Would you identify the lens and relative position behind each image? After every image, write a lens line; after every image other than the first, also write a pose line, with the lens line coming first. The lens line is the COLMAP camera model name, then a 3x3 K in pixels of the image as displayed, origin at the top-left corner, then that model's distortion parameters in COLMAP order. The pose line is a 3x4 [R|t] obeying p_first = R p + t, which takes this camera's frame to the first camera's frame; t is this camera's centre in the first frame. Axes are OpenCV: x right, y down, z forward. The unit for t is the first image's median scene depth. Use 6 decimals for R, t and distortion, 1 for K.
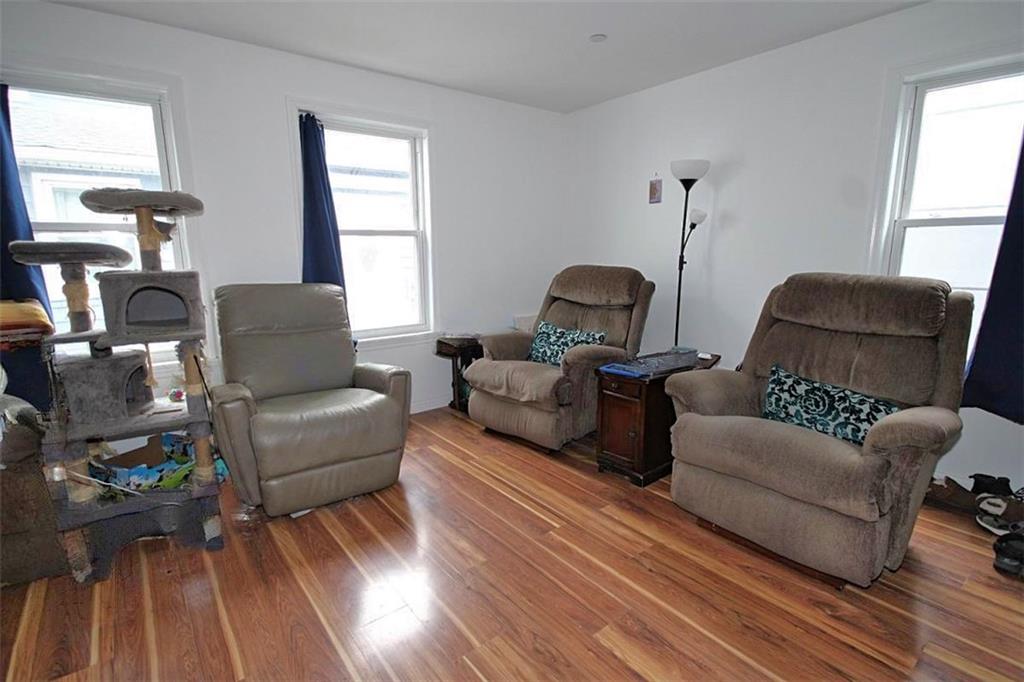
lens RADIAL K [[502.9, 0, 516.1], [0, 502.9, 338.9], [0, 0, 1]] dist [-0.004969, 0.000348]
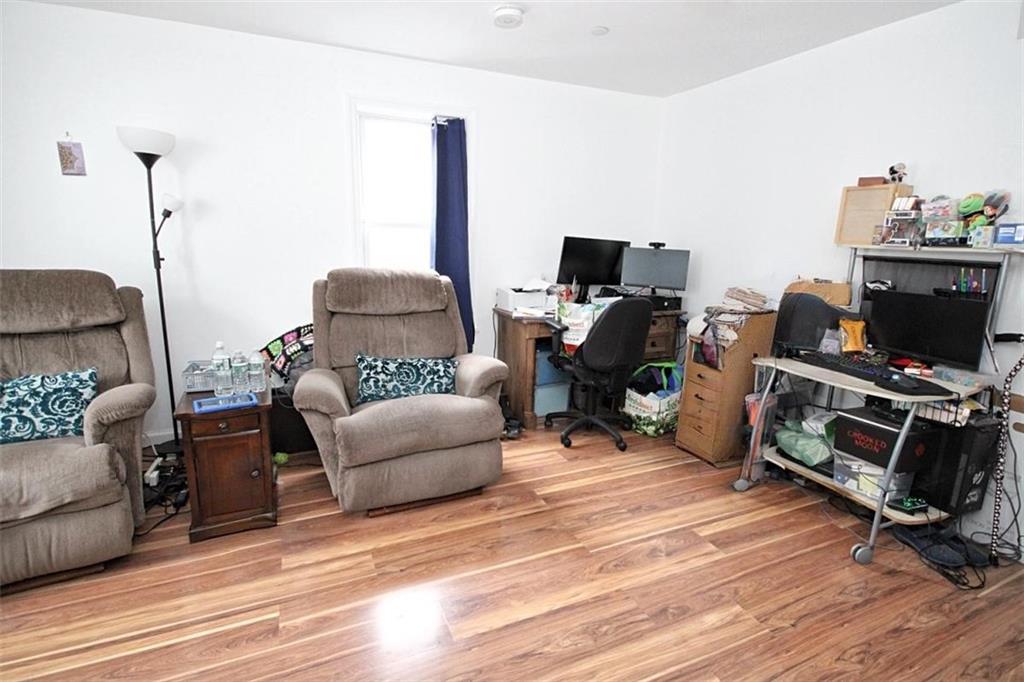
lens RADIAL K [[502.9, 0, 521.8], [0, 502.9, 339.3], [0, 0, 1]] dist [-0.004969, 0.000348]
pose [[0.233752, -0.196311, 0.952272, -0.464369], [0.142458, 0.975751, 0.166182, -0.114569], [-0.961803, 0.096814, 0.256050, 0.372175]]
